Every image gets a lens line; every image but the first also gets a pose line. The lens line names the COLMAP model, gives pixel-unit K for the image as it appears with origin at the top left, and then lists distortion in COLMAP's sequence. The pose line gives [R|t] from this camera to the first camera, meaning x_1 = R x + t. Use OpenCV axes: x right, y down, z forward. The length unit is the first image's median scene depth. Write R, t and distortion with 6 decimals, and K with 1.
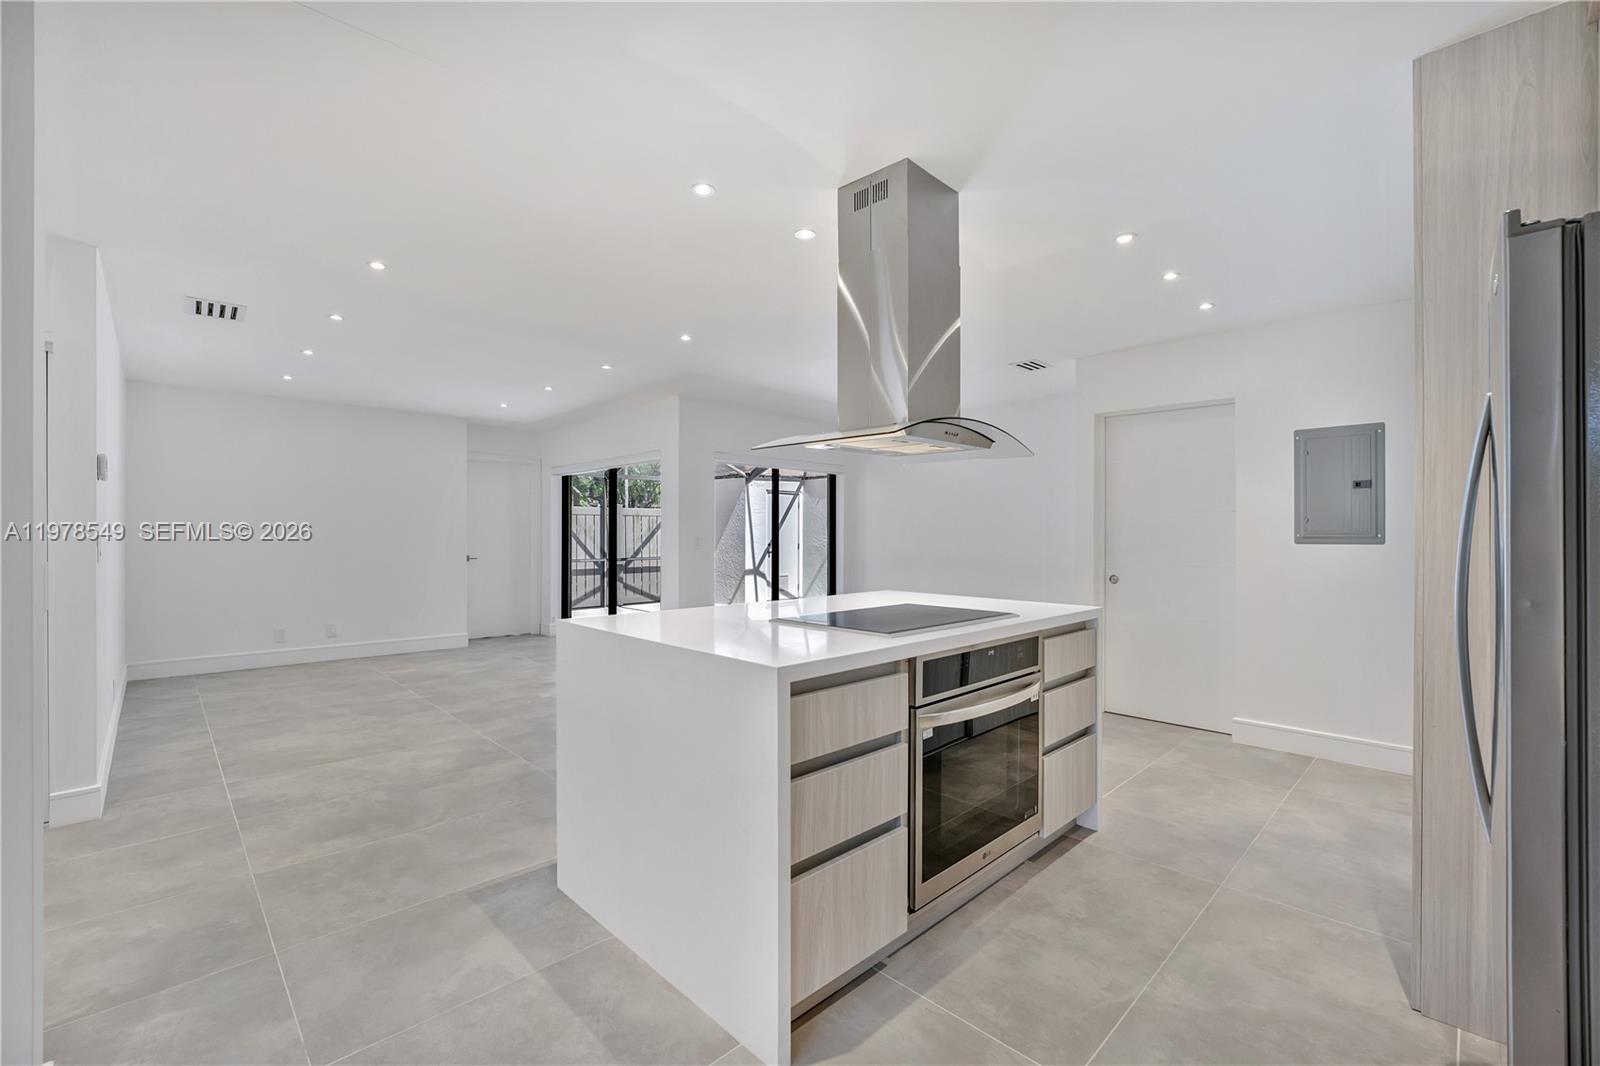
lens RADIAL K [[662.6, 0, 784.2], [0, 662.6, 533.4], [0, 0, 1]] dist [-0.014688, -0.000148]
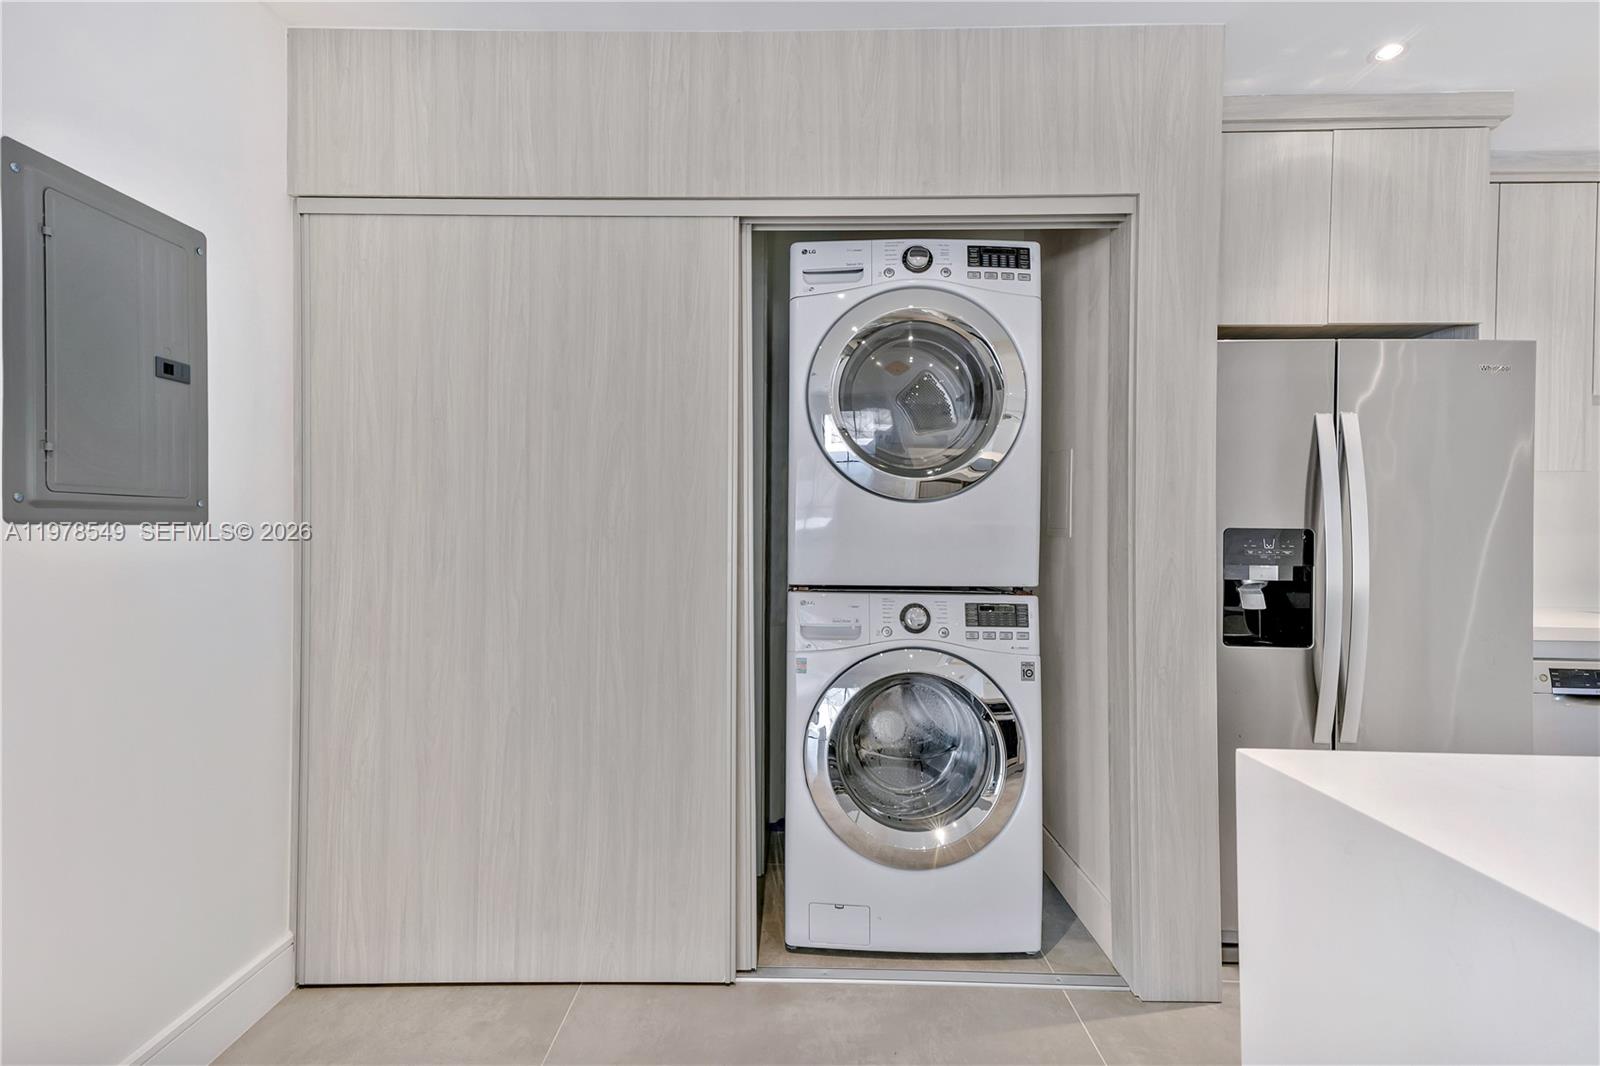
lens RADIAL K [[681.4, 0, 795.1], [0, 681.4, 536.6], [0, 0, 1]] dist [0.015513, 0.000138]
pose [[-0.706831, -0.008356, 0.707333, 0.370202], [-0.008925, 0.999956, 0.002894, 0.021457], [-0.707326, -0.004267, -0.706874, 1.162485]]
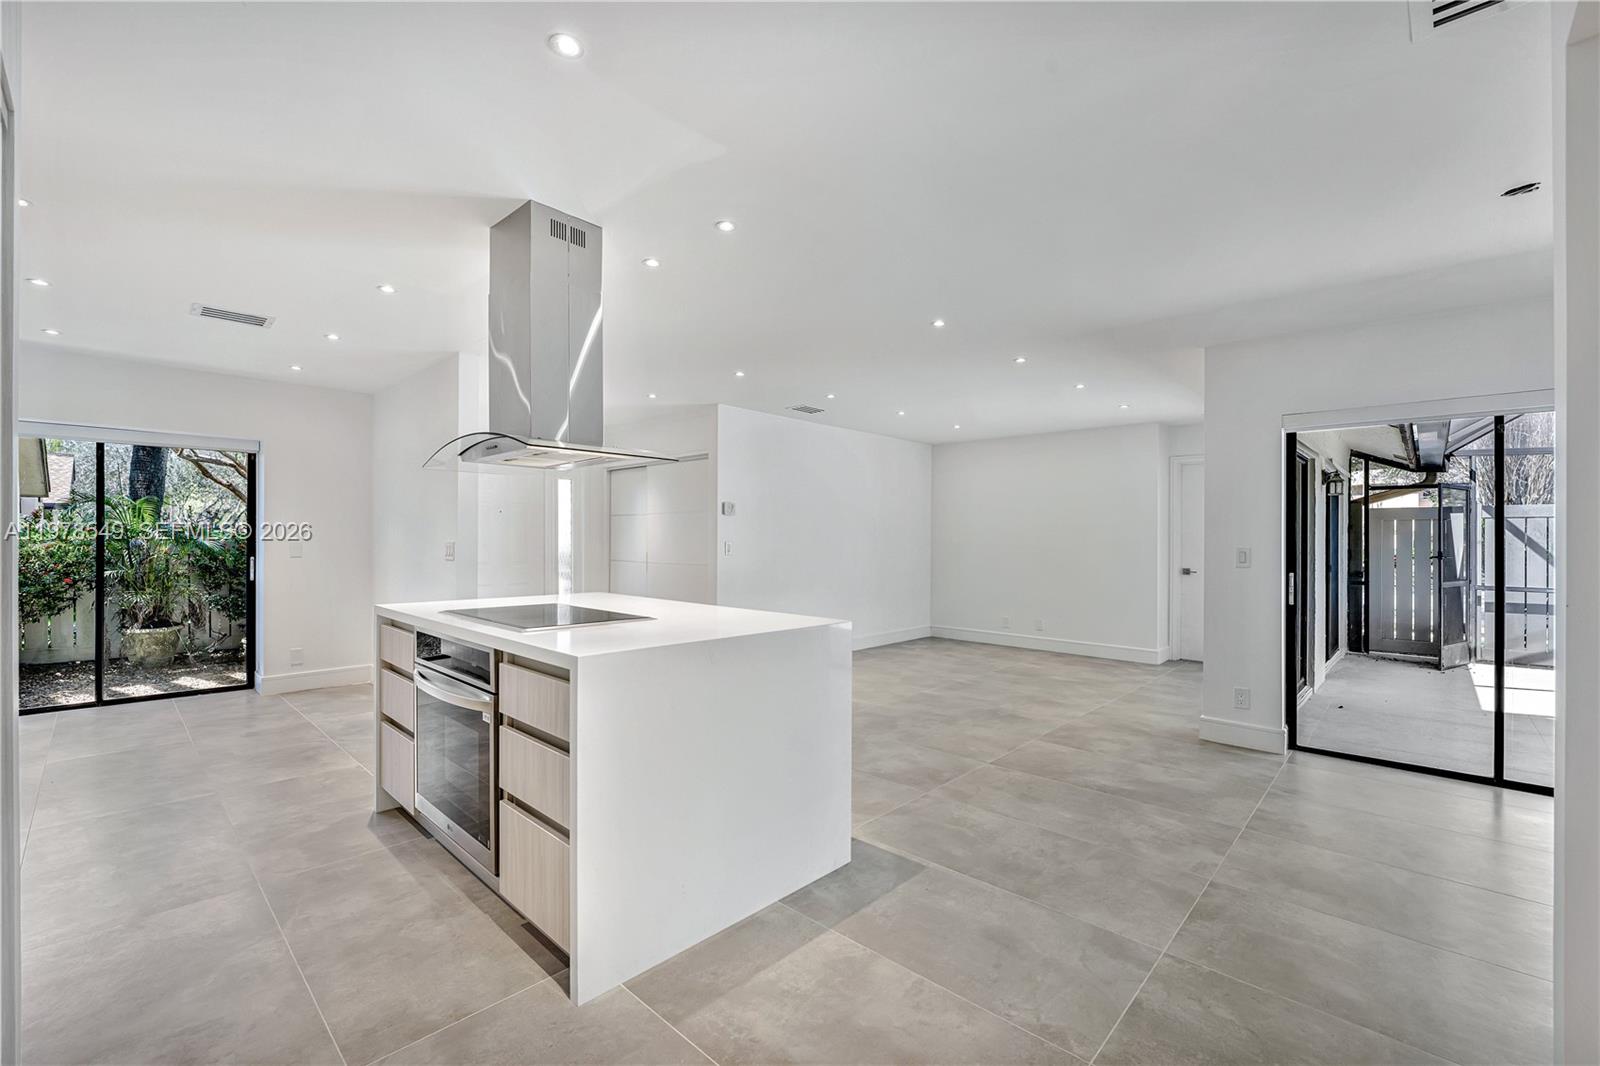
lens RADIAL K [[662.6, 0, 804.2], [0, 662.6, 530.3], [0, 0, 1]] dist [-0.014688, -0.000148]
pose [[0.068547, -0.017339, -0.997497, 1.001402], [-0.006562, 0.999819, -0.017831, 0.001989], [0.997626, 0.007768, 0.068420, 1.037708]]
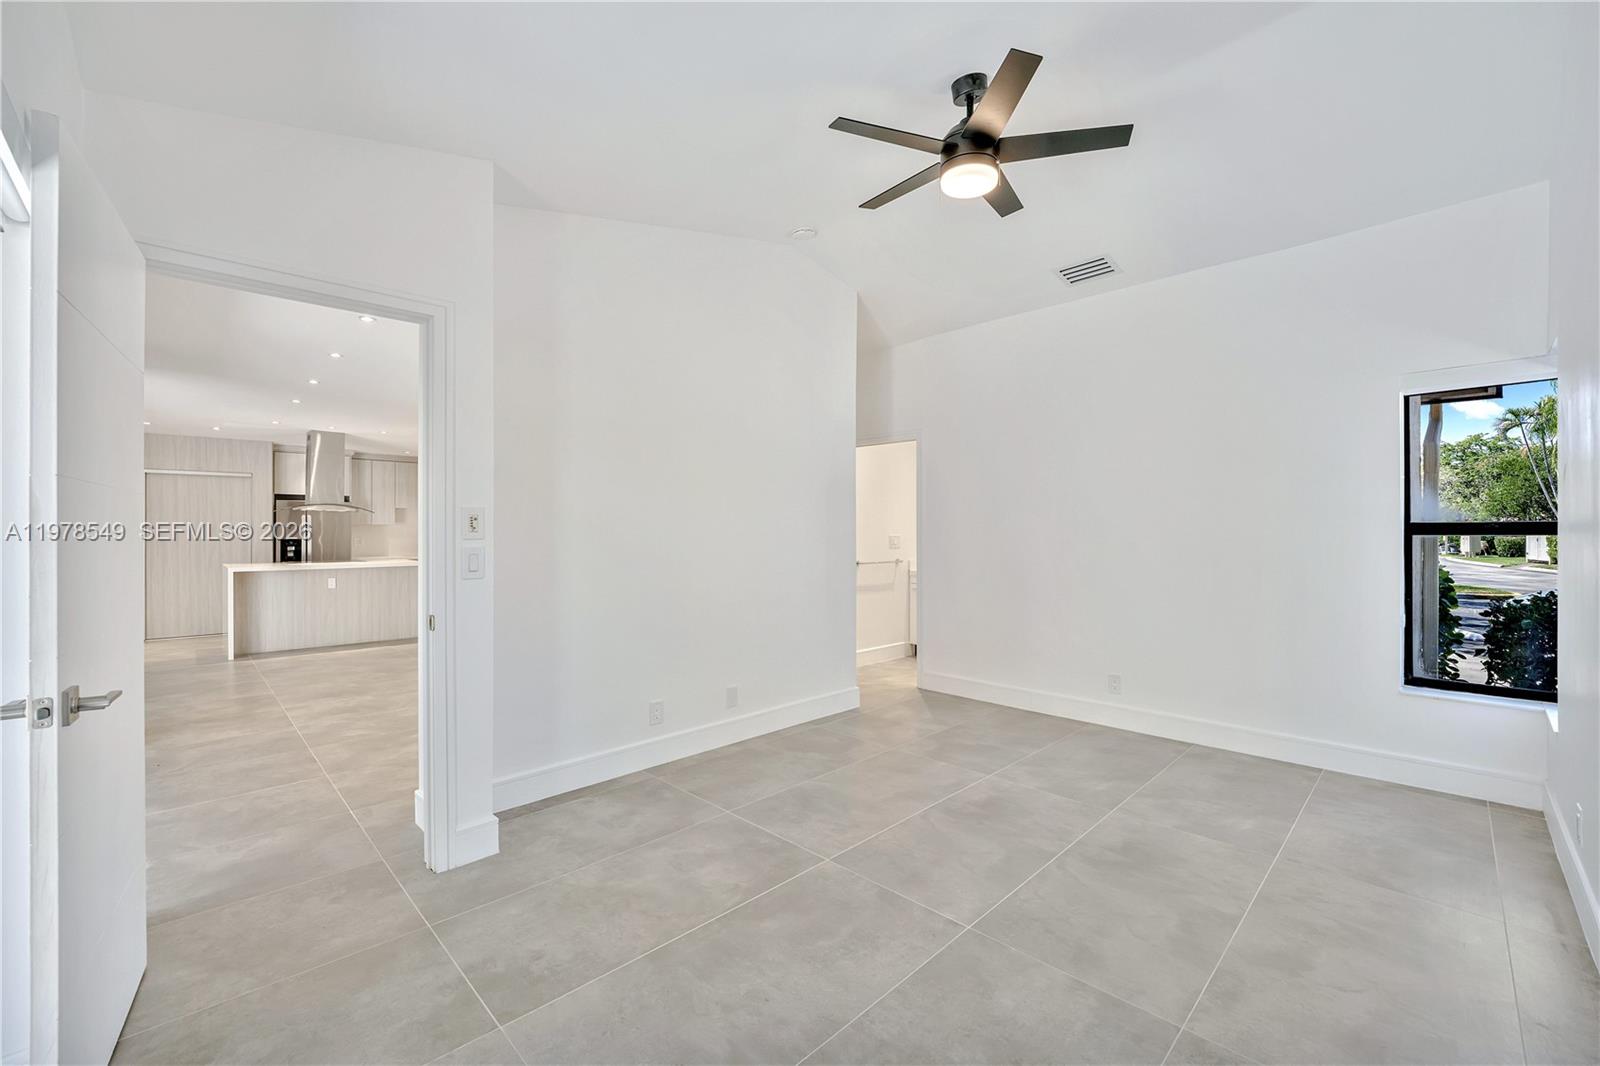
lens RADIAL K [[662.6, 0, 816.6], [0, 662.6, 525.9], [0, 0, 1]] dist [-0.014688, -0.000148]
pose [[-0.999605, 0.004184, -0.027776, -1.698693], [0.004333, 0.999976, -0.005332, -0.020658], [0.027753, -0.005450, -0.999600, 3.361870]]
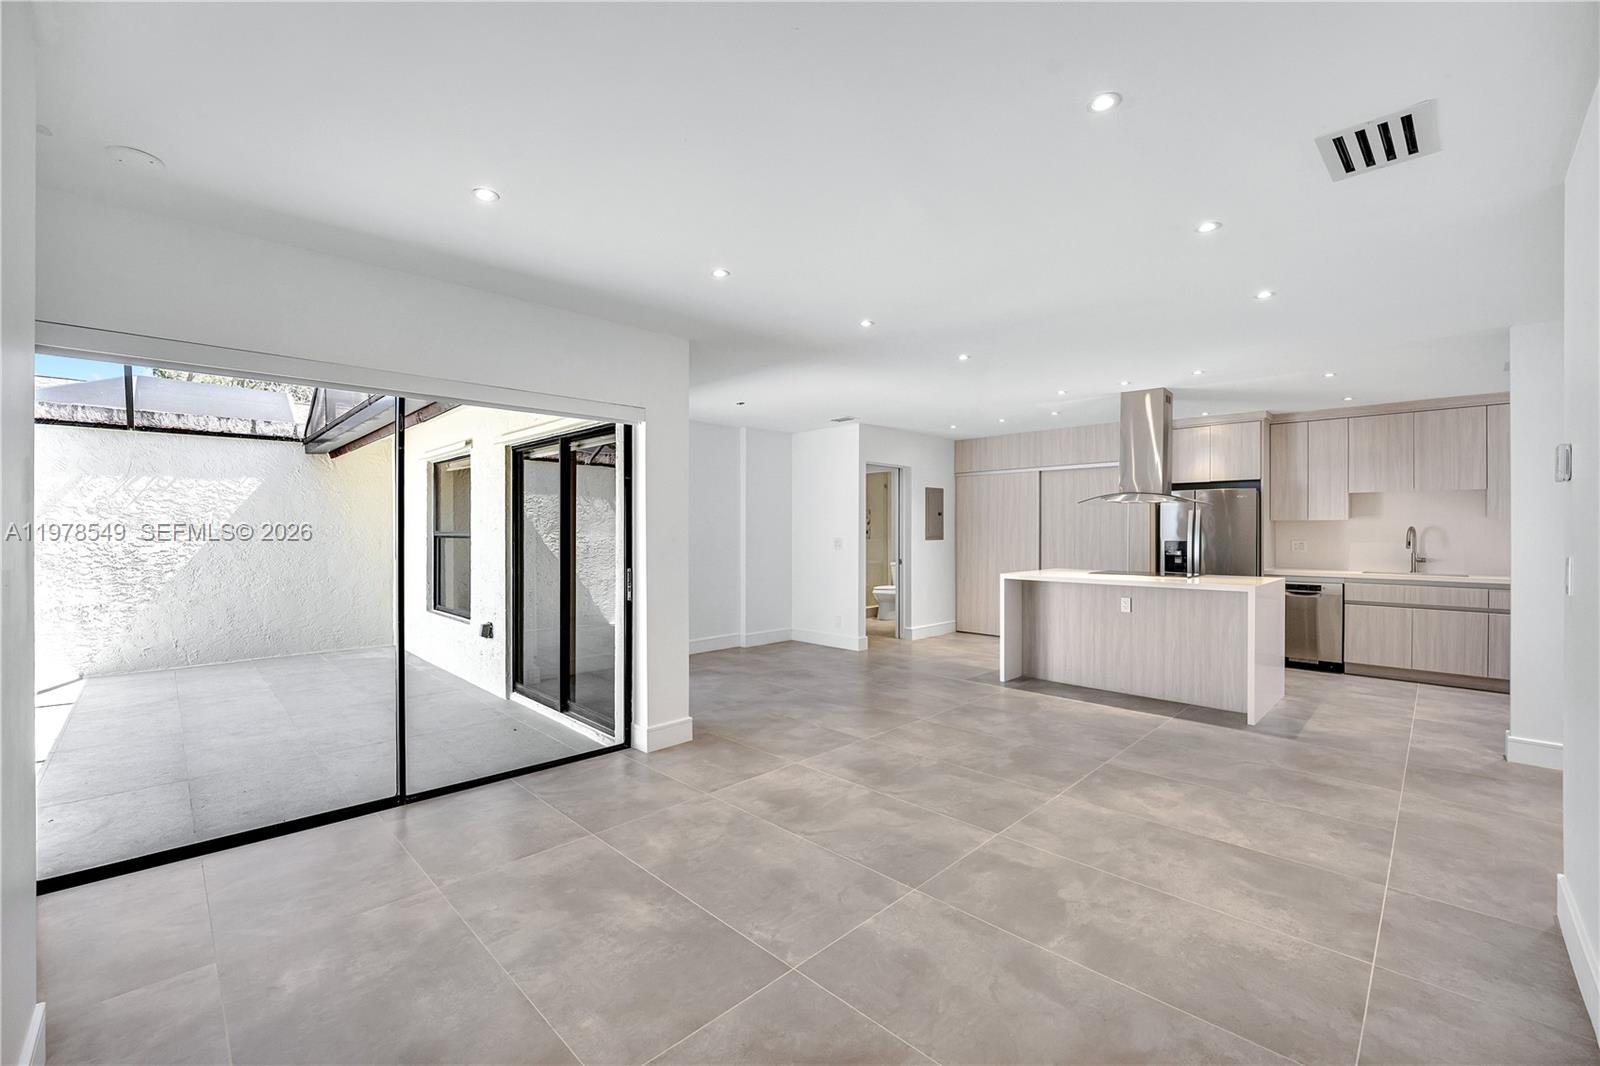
lens RADIAL K [[662.6, 0, 787.7], [0, 662.6, 526.8], [0, 0, 1]] dist [-0.014688, -0.000148]
pose [[-0.017713, 0.005387, 0.999829, -1.669484], [-0.002210, 0.999983, -0.005427, -0.021767], [-0.999841, -0.002306, -0.017701, 1.785100]]
